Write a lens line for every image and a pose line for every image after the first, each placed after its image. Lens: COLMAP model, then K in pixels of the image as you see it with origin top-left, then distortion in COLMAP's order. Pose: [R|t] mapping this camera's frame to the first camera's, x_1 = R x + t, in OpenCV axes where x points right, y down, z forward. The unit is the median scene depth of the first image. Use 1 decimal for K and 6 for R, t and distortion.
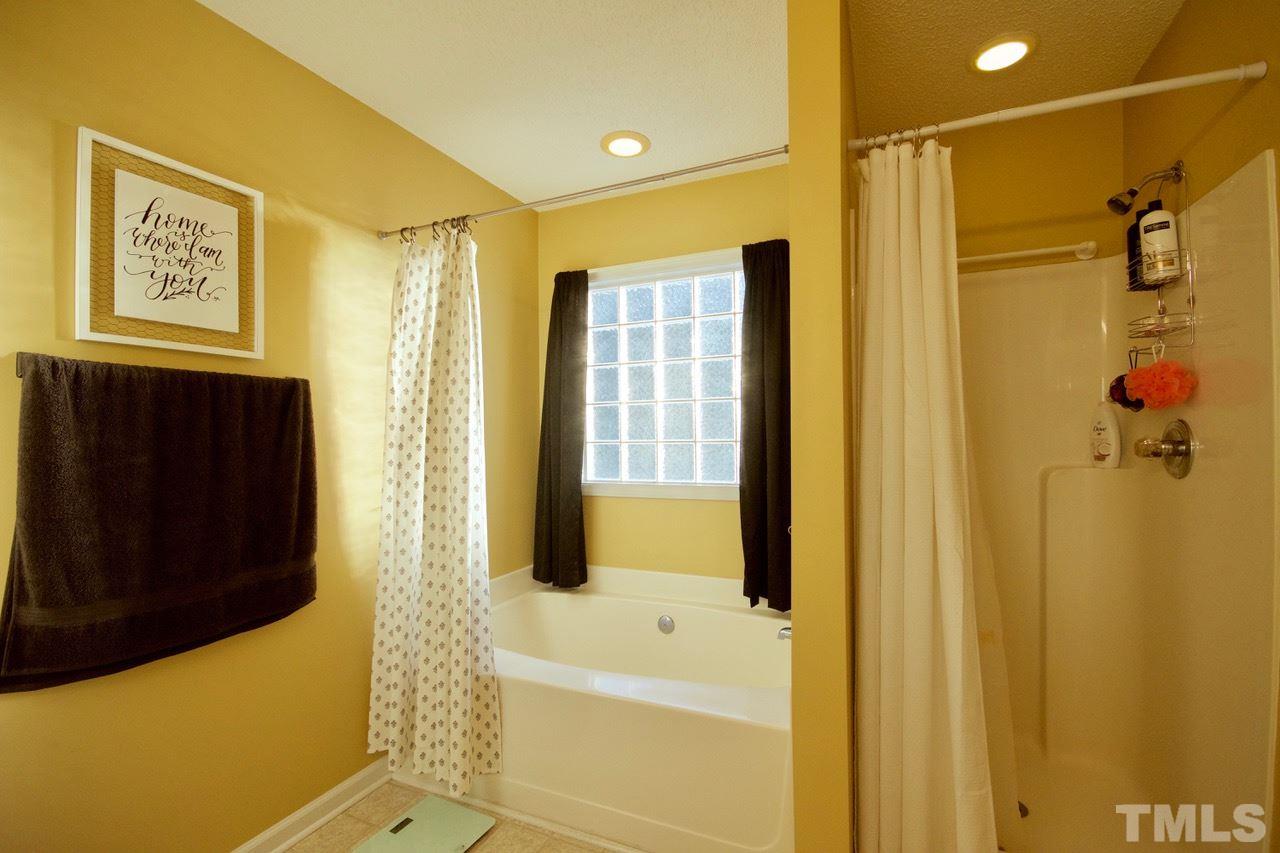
lens RADIAL K [[564.5, 0, 643.2], [0, 564.5, 432.7], [0, 0, 1]] dist [-0.001416, -0.000389]
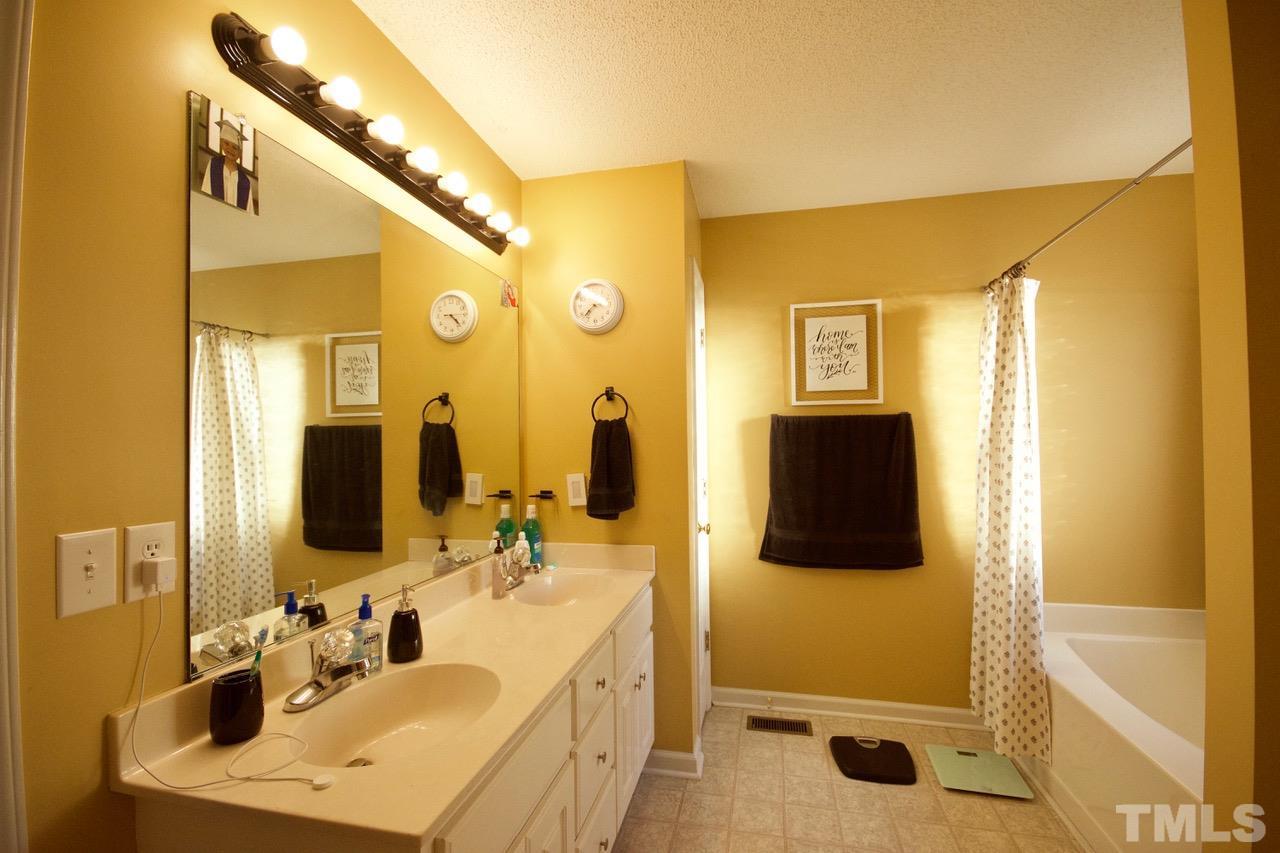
lens RADIAL K [[564.5, 0, 643.2], [0, 564.5, 432.7], [0, 0, 1]] dist [-0.001416, -0.000389]
pose [[0.198093, -0.006647, -0.980161, 0.659768], [0.009567, 0.999942, -0.004847, -0.040211], [0.980137, -0.008417, 0.198145, 0.019339]]
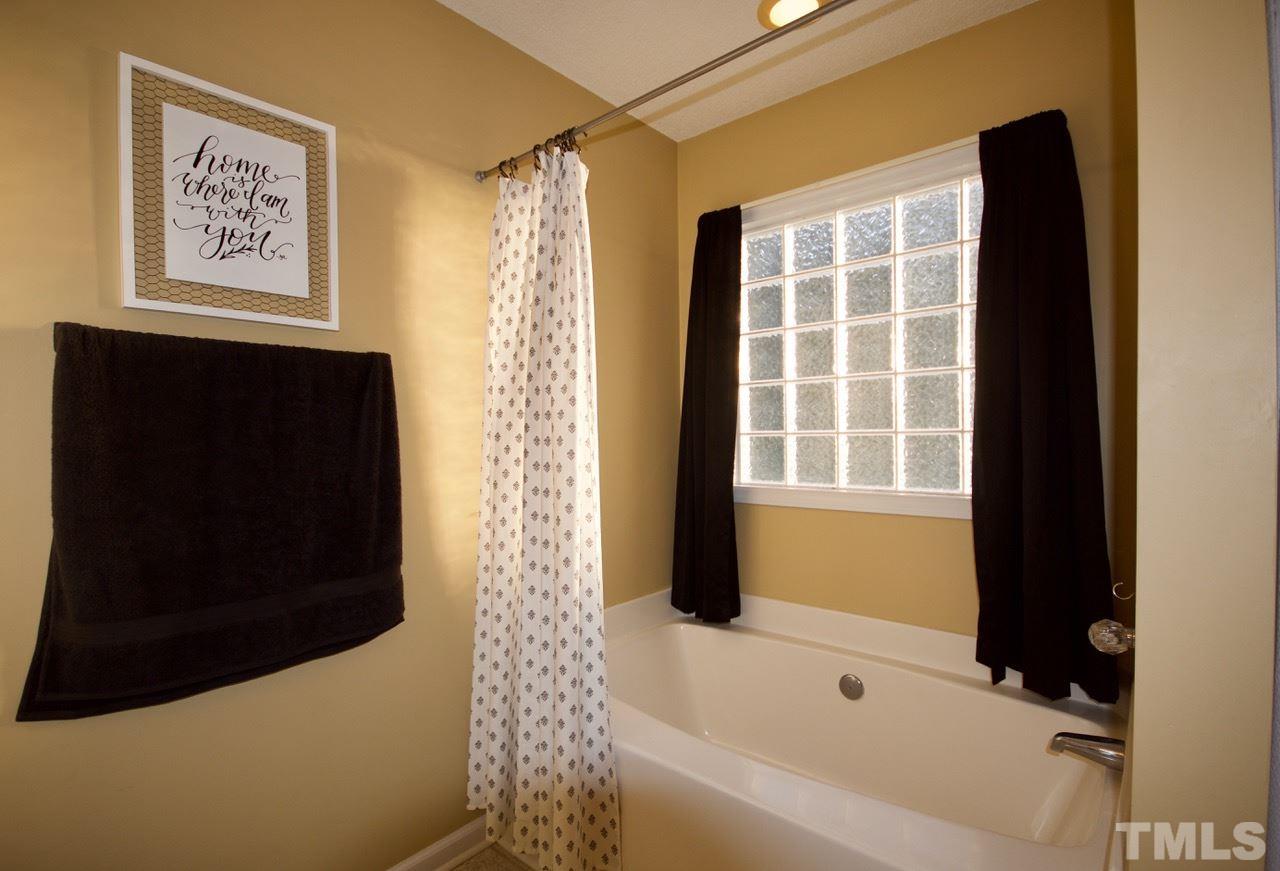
lens RADIAL K [[604.3, 0, 612.1], [0, 604.3, 437.8], [0, 0, 1]] dist [-0.001721, -0.000049]
pose [[0.950248, 0.001436, -0.311490, -0.014046], [0.003787, 0.999862, 0.016163, 0.013111], [0.311470, -0.016539, 0.950112, 0.246925]]
